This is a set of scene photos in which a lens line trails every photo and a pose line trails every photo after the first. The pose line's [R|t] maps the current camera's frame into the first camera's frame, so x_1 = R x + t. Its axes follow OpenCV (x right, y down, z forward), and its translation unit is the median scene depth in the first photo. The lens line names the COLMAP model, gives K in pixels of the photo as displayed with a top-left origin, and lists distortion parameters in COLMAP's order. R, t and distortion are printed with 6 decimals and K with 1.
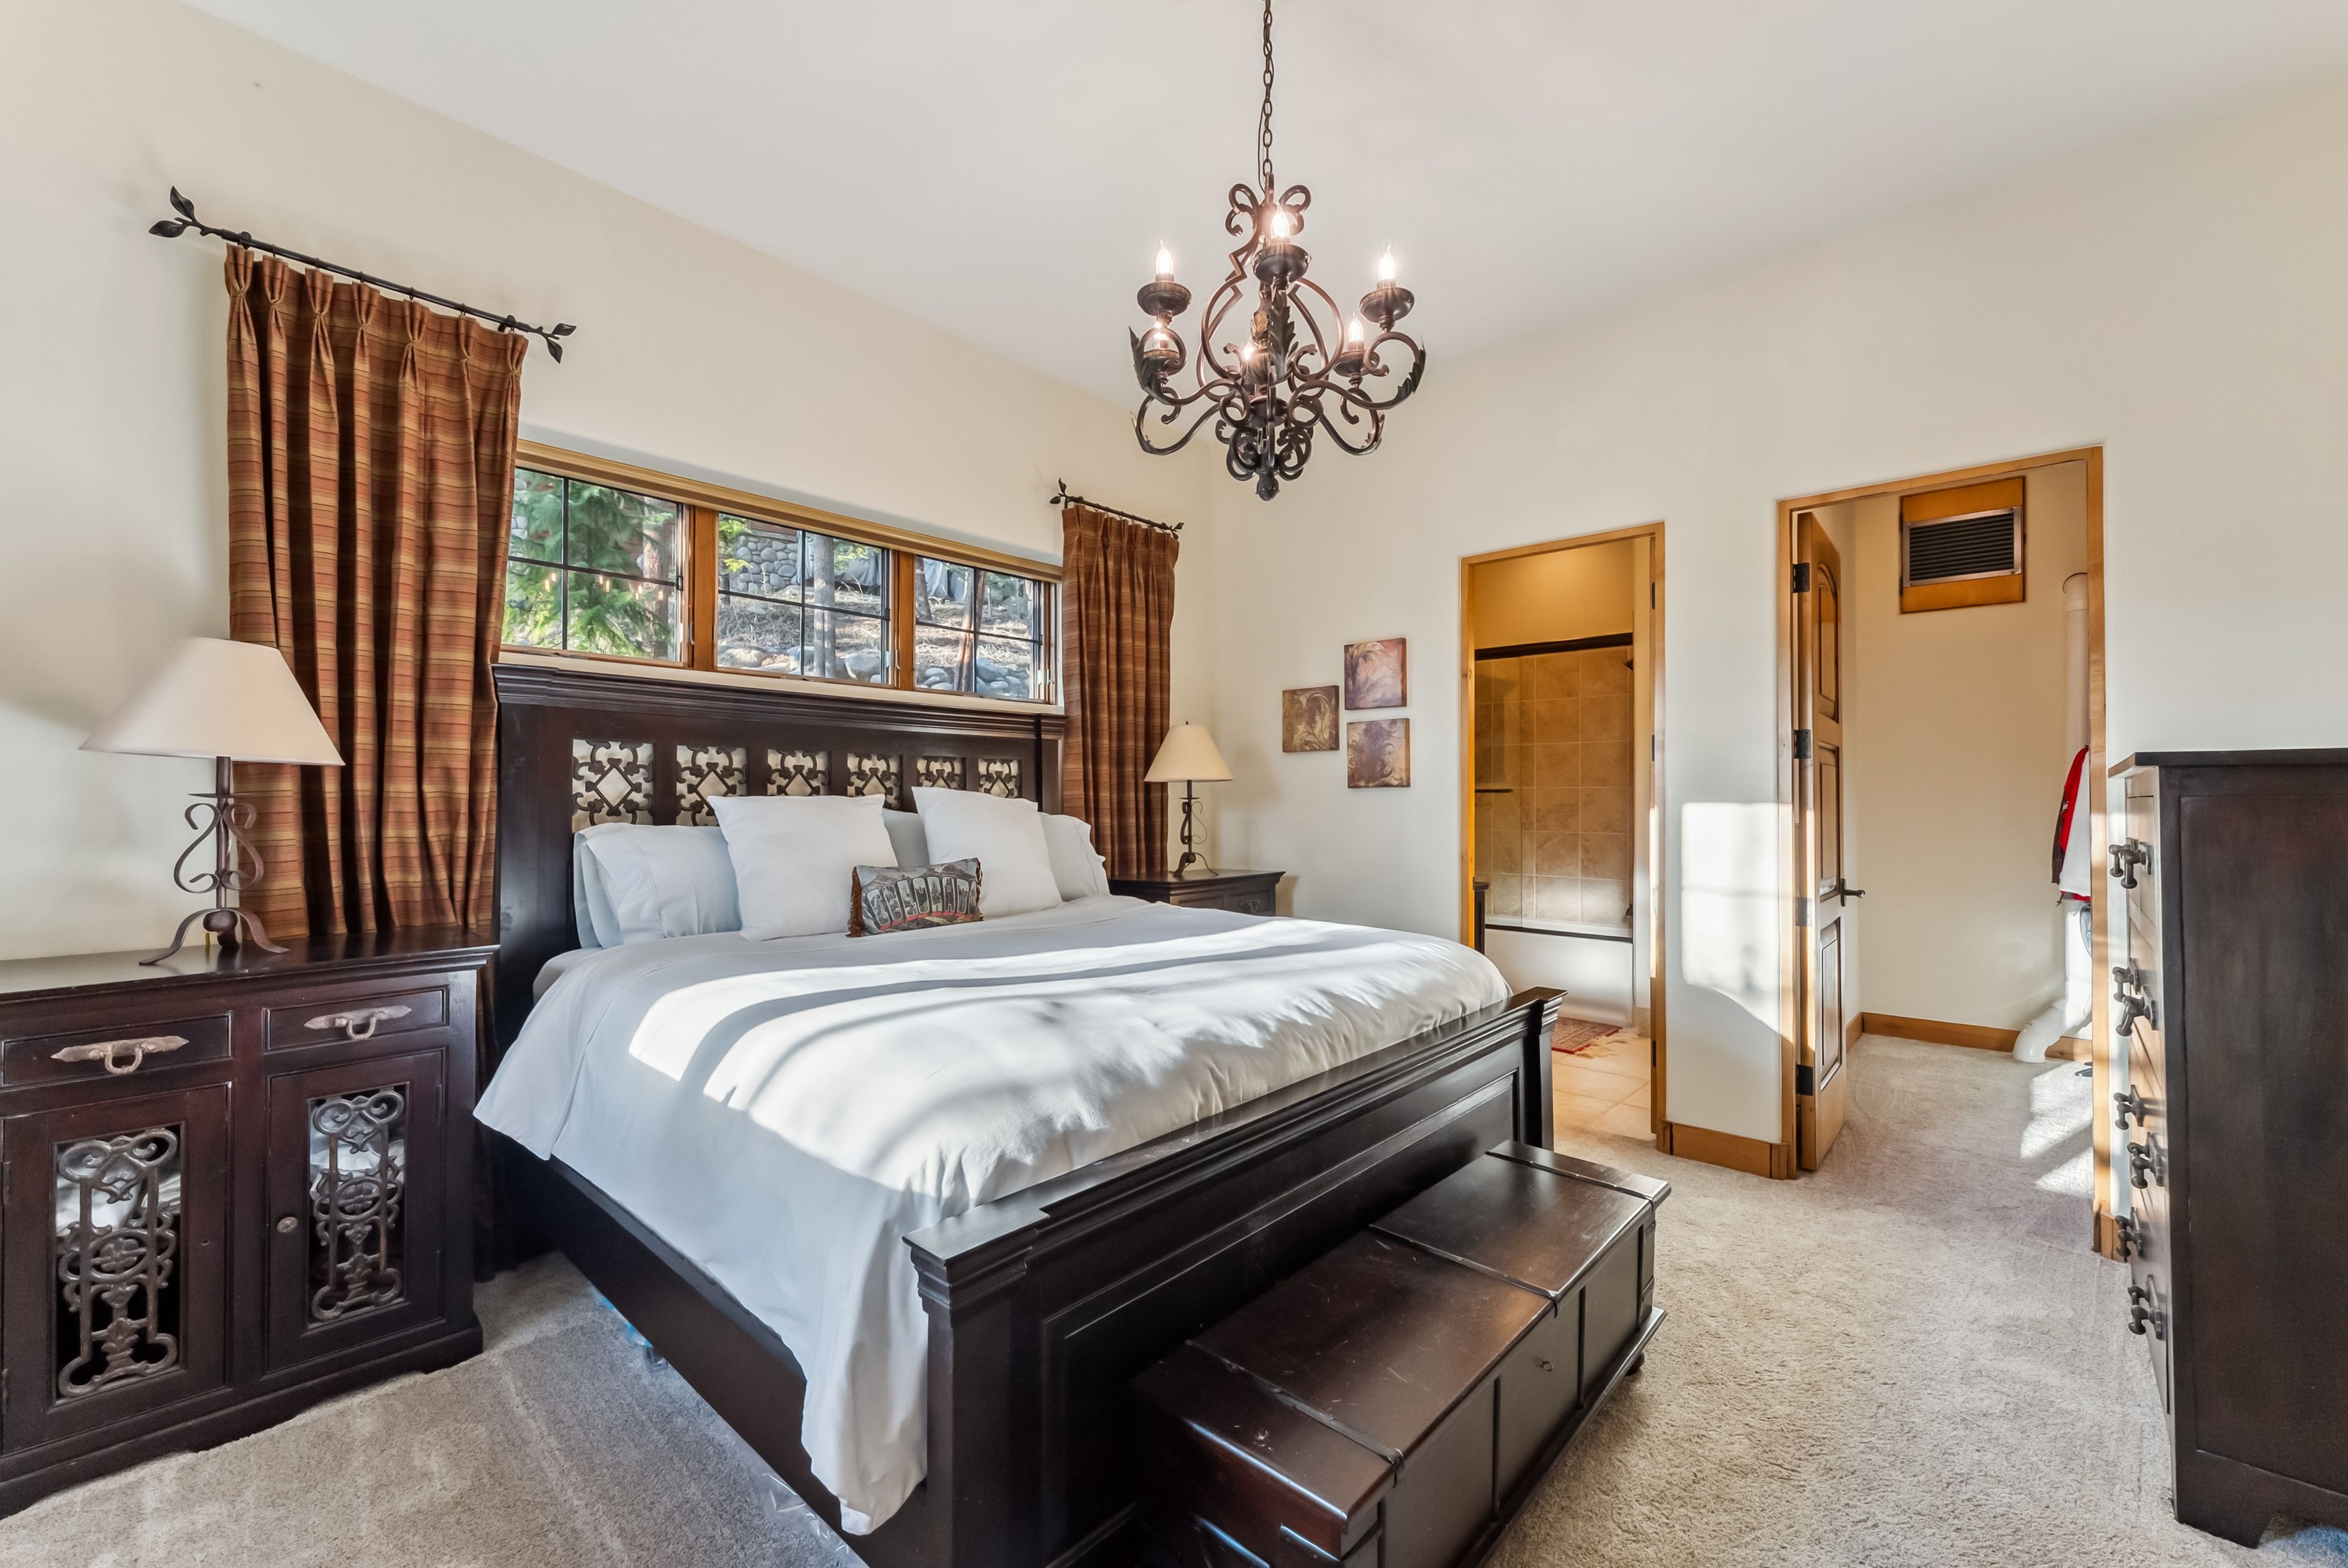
lens RADIAL K [[958.0, 0, 1194.3], [0, 958.0, 790.4], [0, 0, 1]] dist [-0.001126, -0.000697]
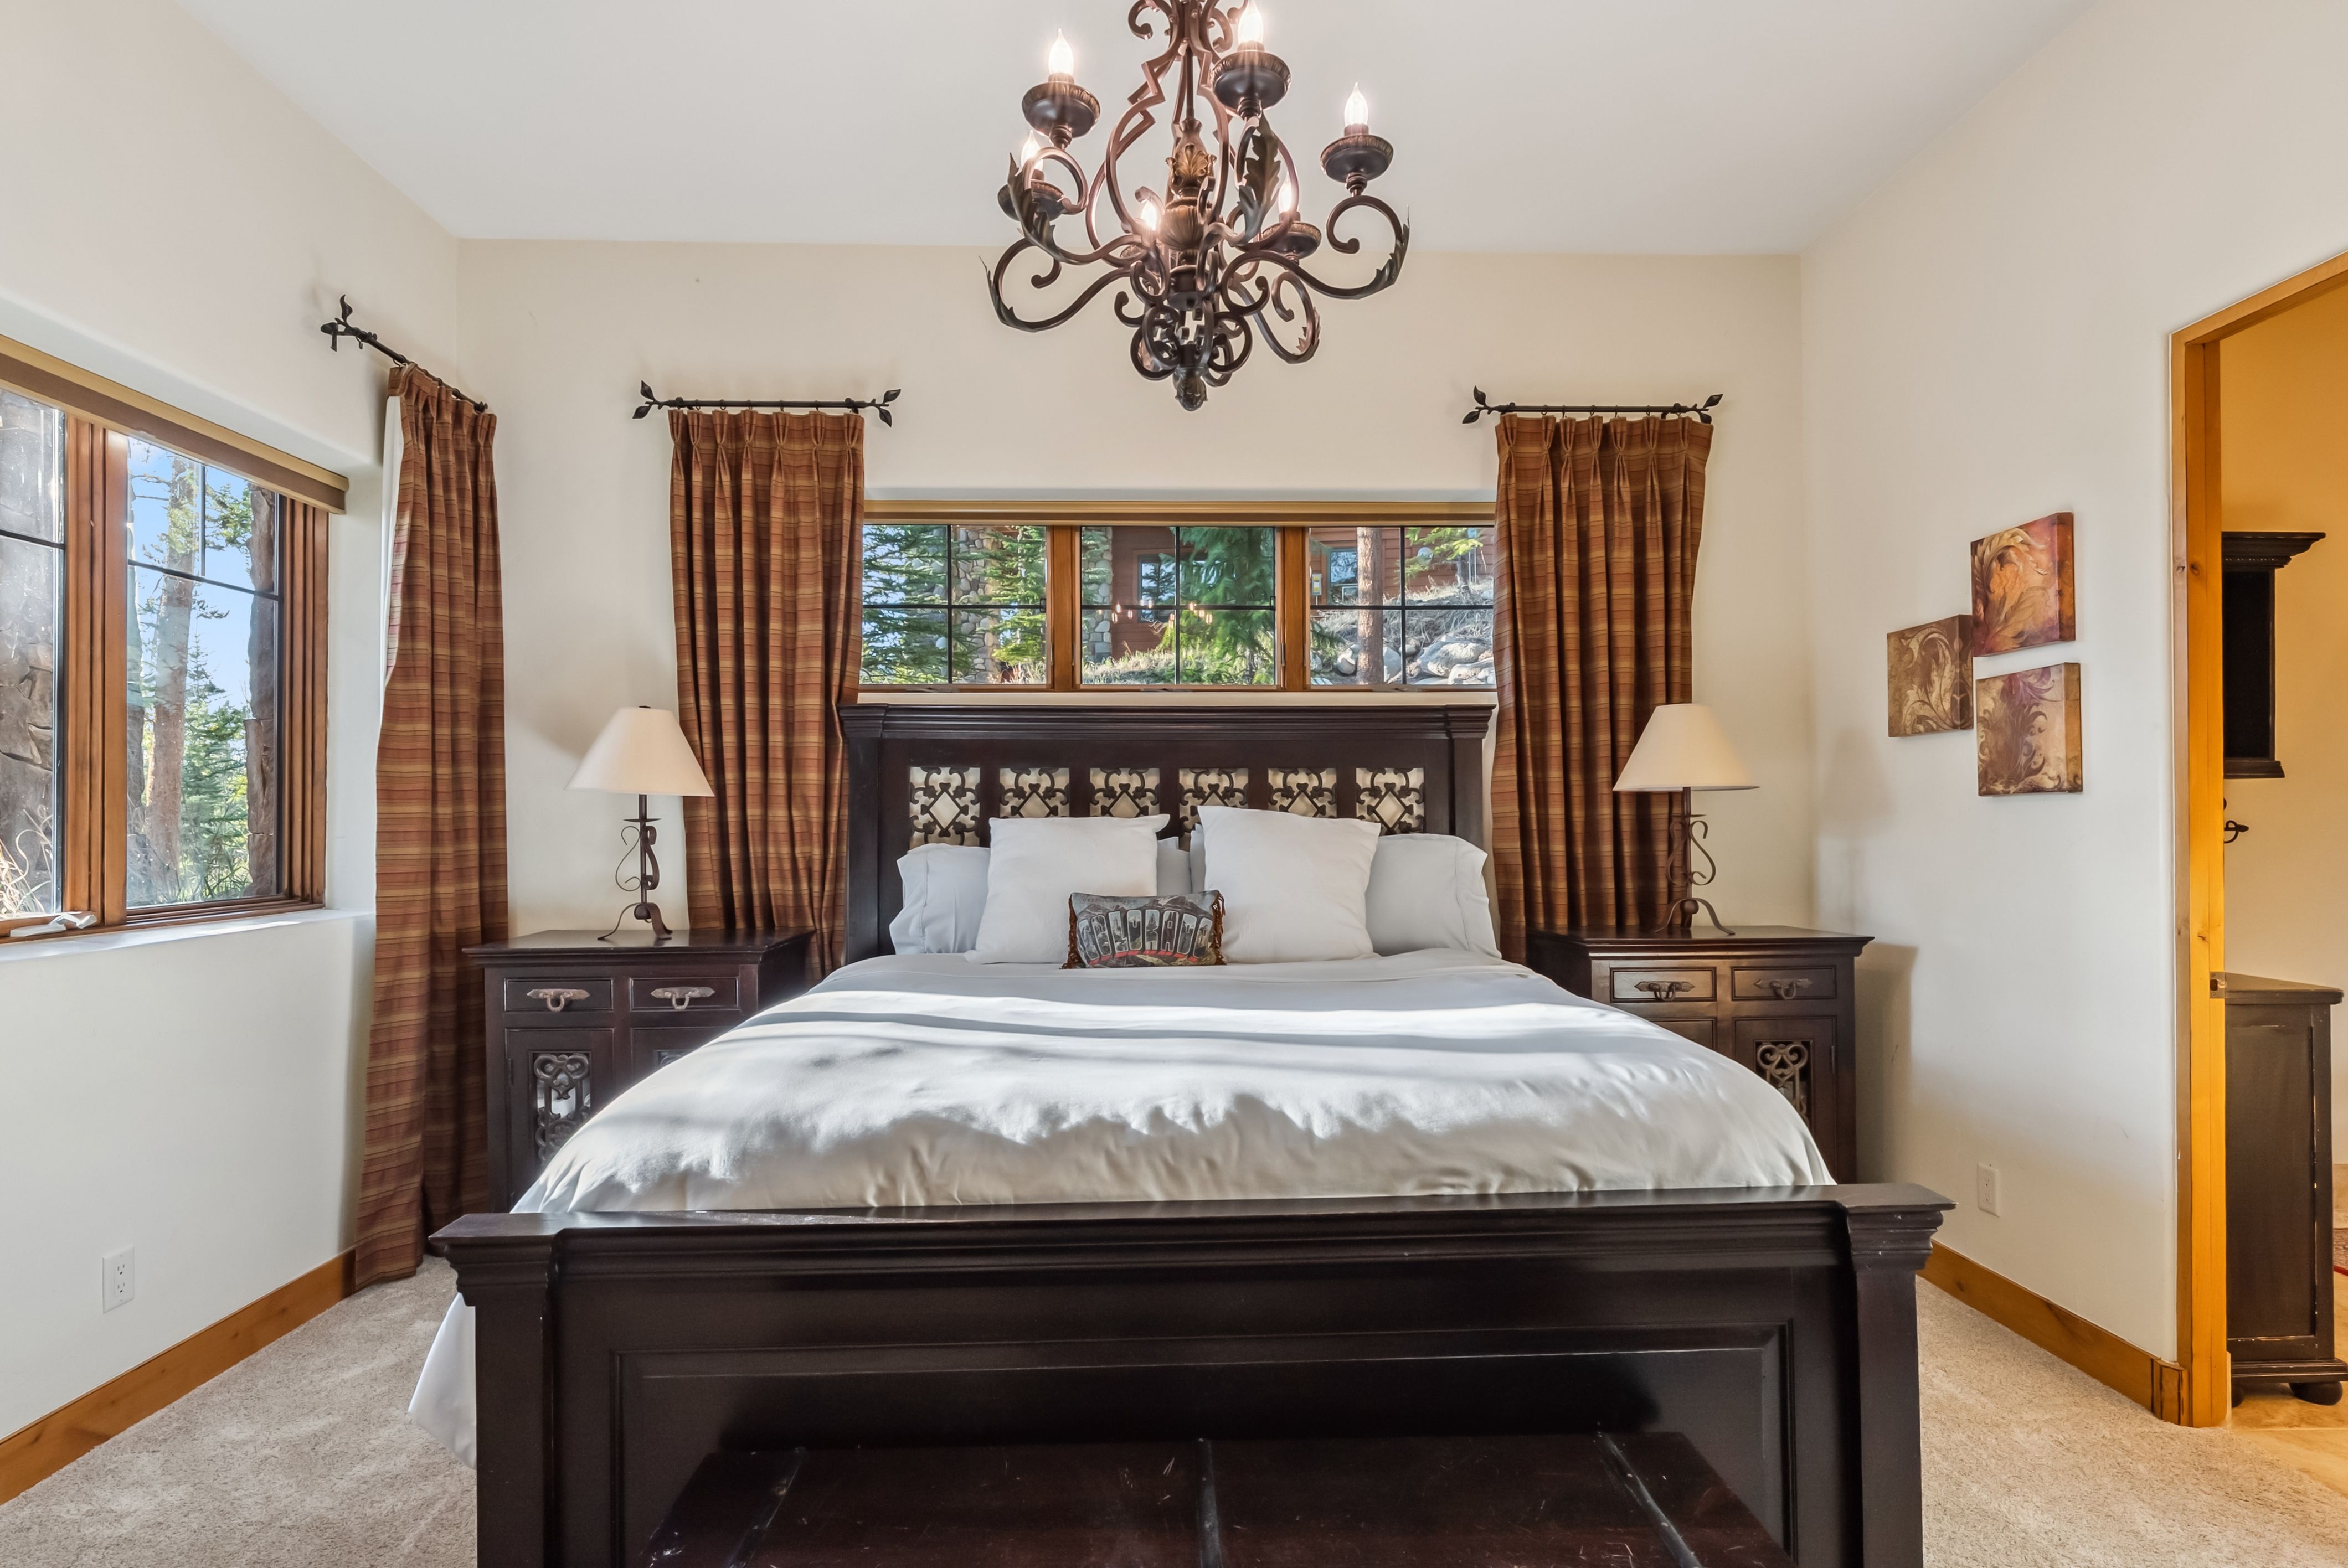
lens RADIAL K [[1198.3, 0, 1175.9], [0, 1198.3, 820.0], [0, 0, 1]] dist [-0.002625, -0.000590]
pose [[0.687630, -0.003151, -0.726054, 0.539366], [0.012765, 0.999888, 0.007751, 0.000499], [0.725949, -0.014598, 0.687593, 0.269524]]
